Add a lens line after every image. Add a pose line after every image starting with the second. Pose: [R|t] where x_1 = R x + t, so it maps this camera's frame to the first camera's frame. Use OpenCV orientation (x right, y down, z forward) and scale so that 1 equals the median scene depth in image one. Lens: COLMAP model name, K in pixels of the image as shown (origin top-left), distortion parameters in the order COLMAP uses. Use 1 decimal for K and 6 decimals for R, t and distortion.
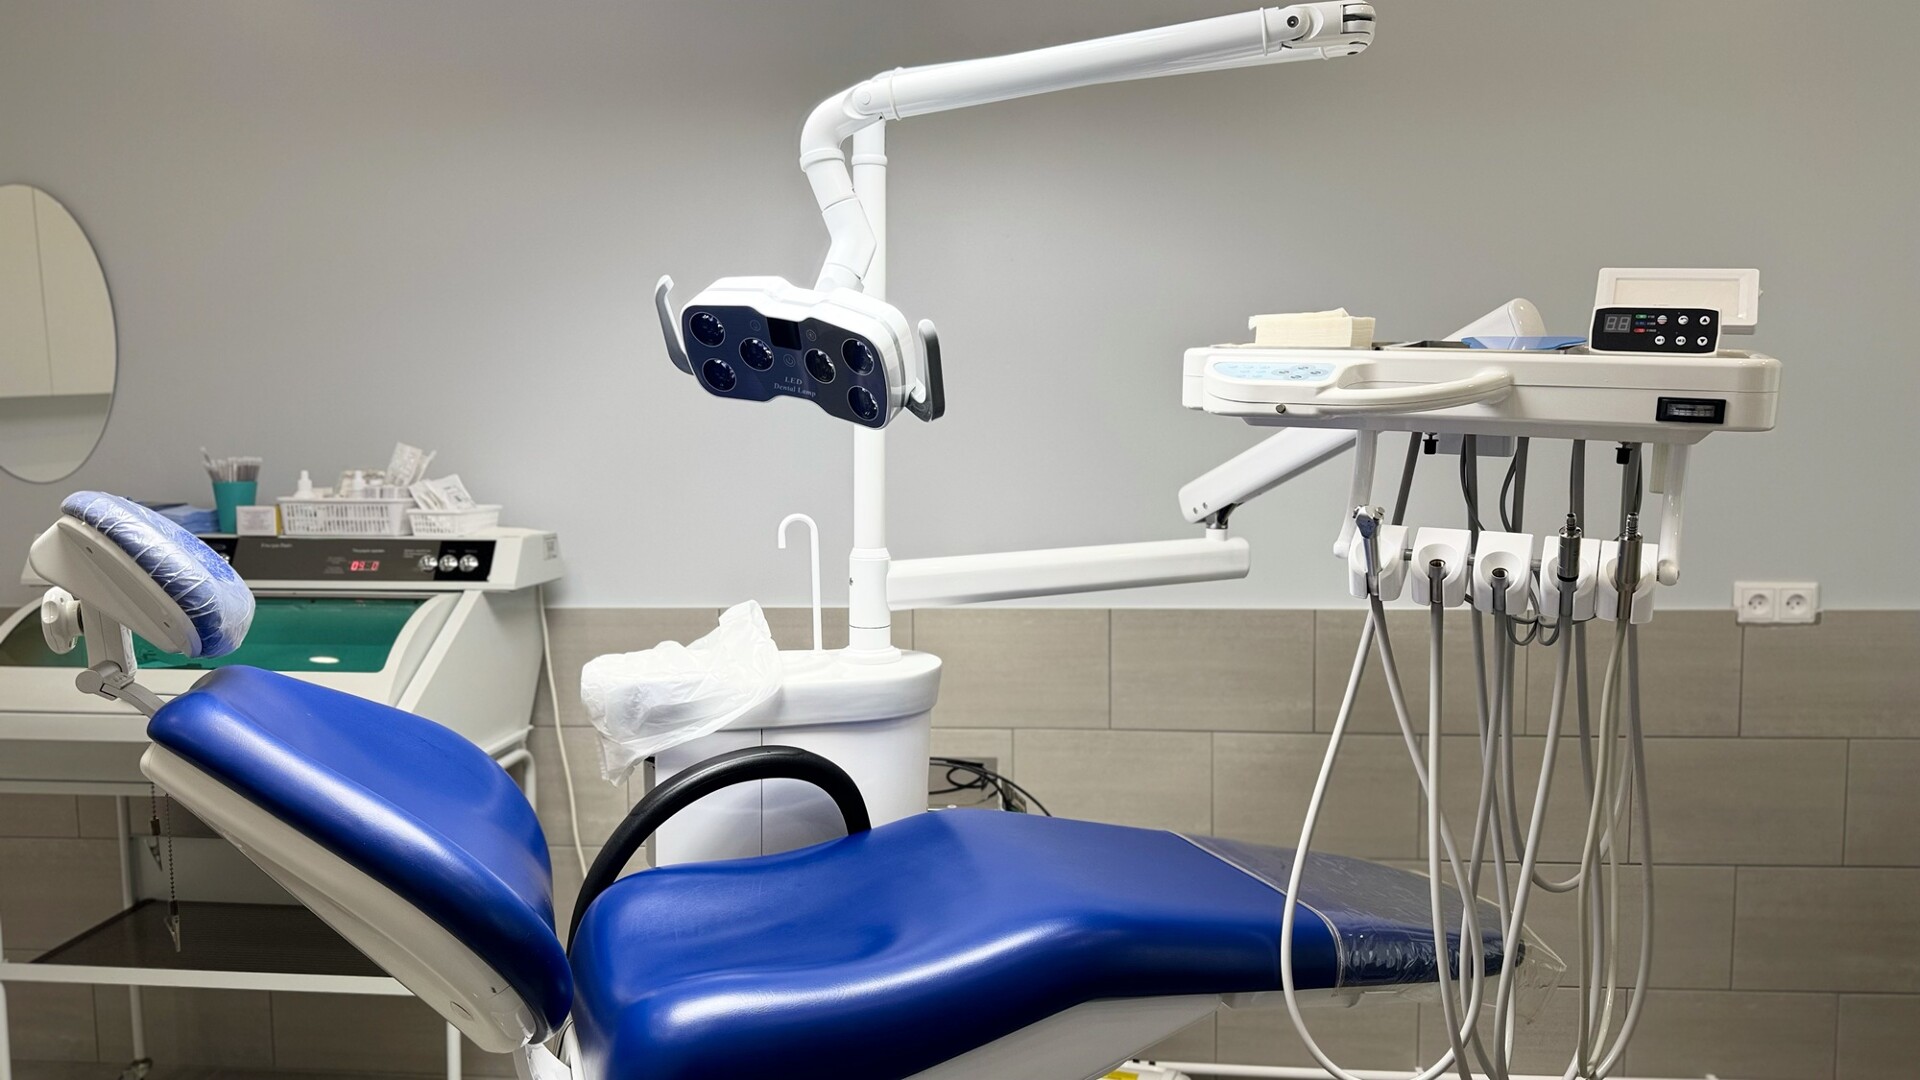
lens RADIAL K [[1390.6, 0, 960.0], [0, 1390.6, 540.0], [0, 0, 1]] dist [0.091873, -0.137751]
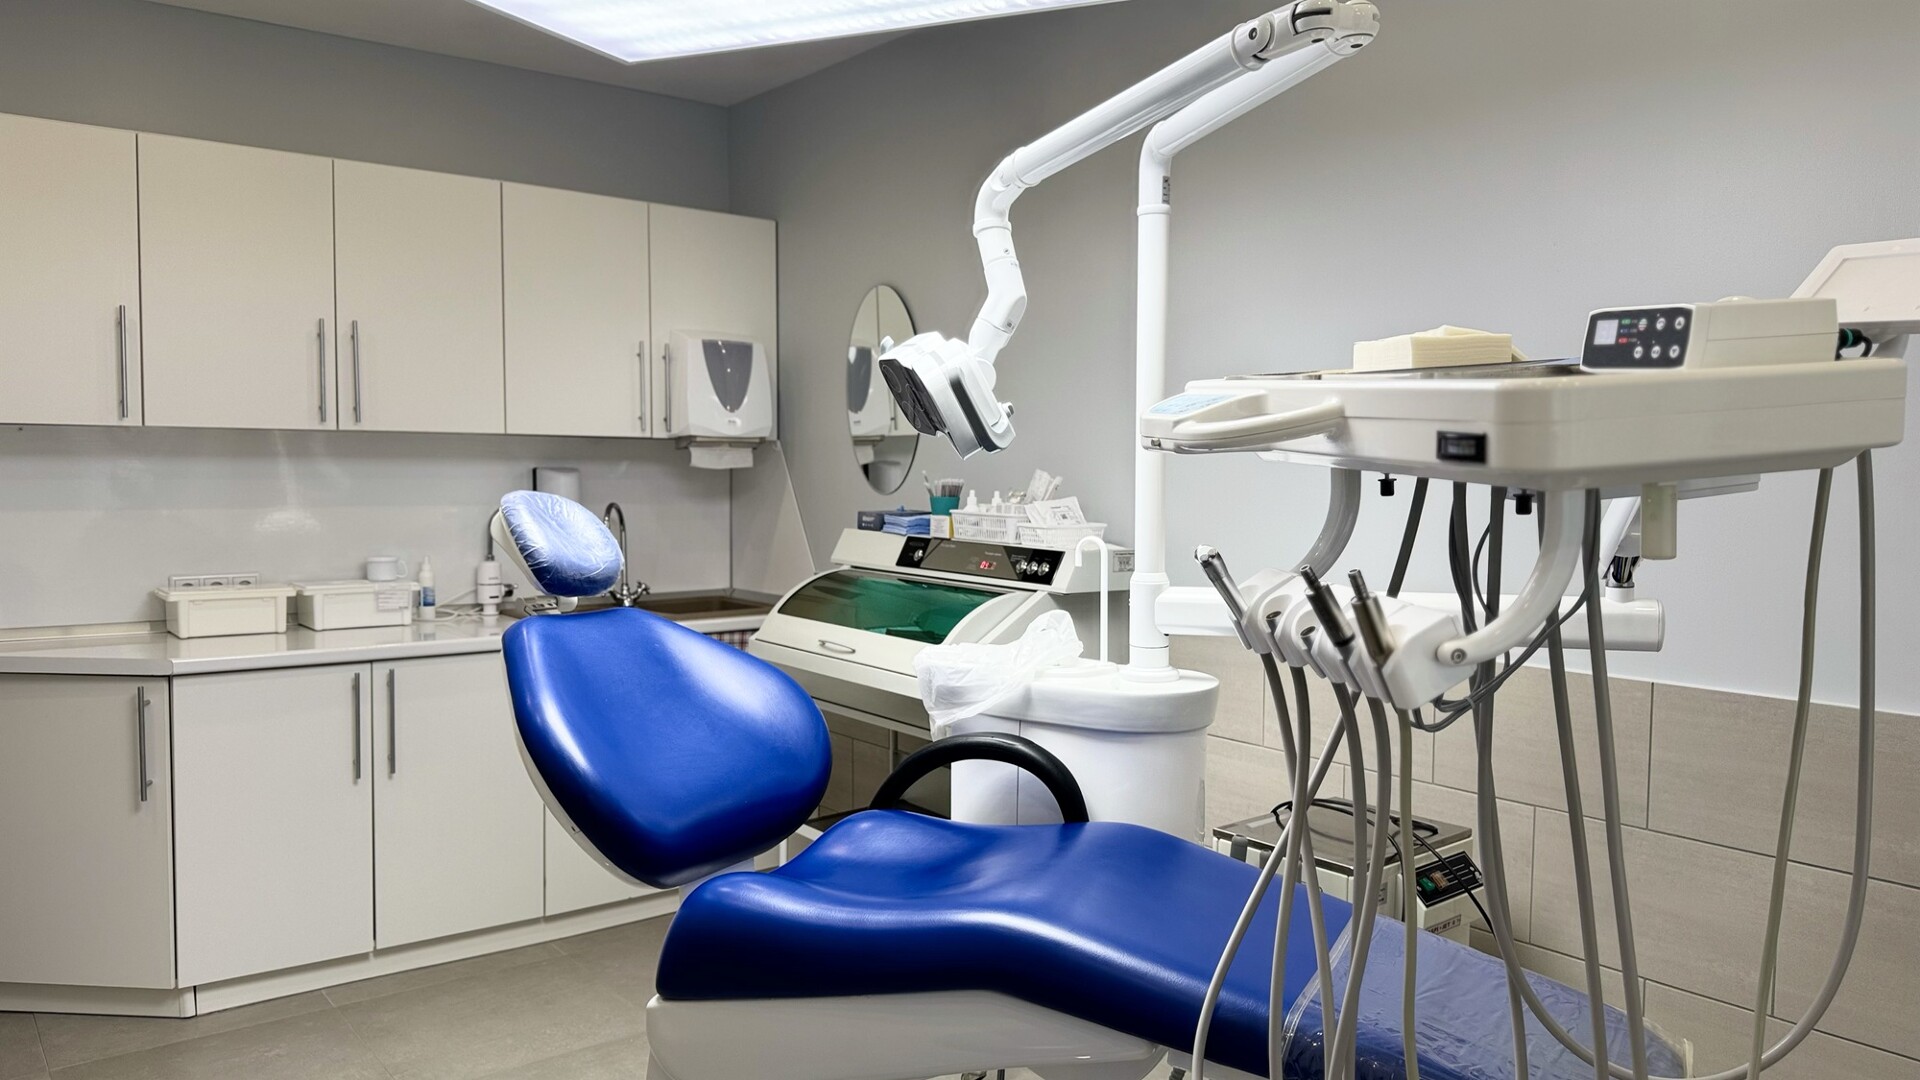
lens RADIAL K [[1390.6, 0, 960.0], [0, 1390.6, 540.0], [0, 0, 1]] dist [0.091873, -0.137751]
pose [[0.655661, 0.053415, -0.753164, 0.672588], [-0.069926, 0.997503, 0.009870, -0.020211], [0.751811, 0.046194, 0.657759, 0.198760]]
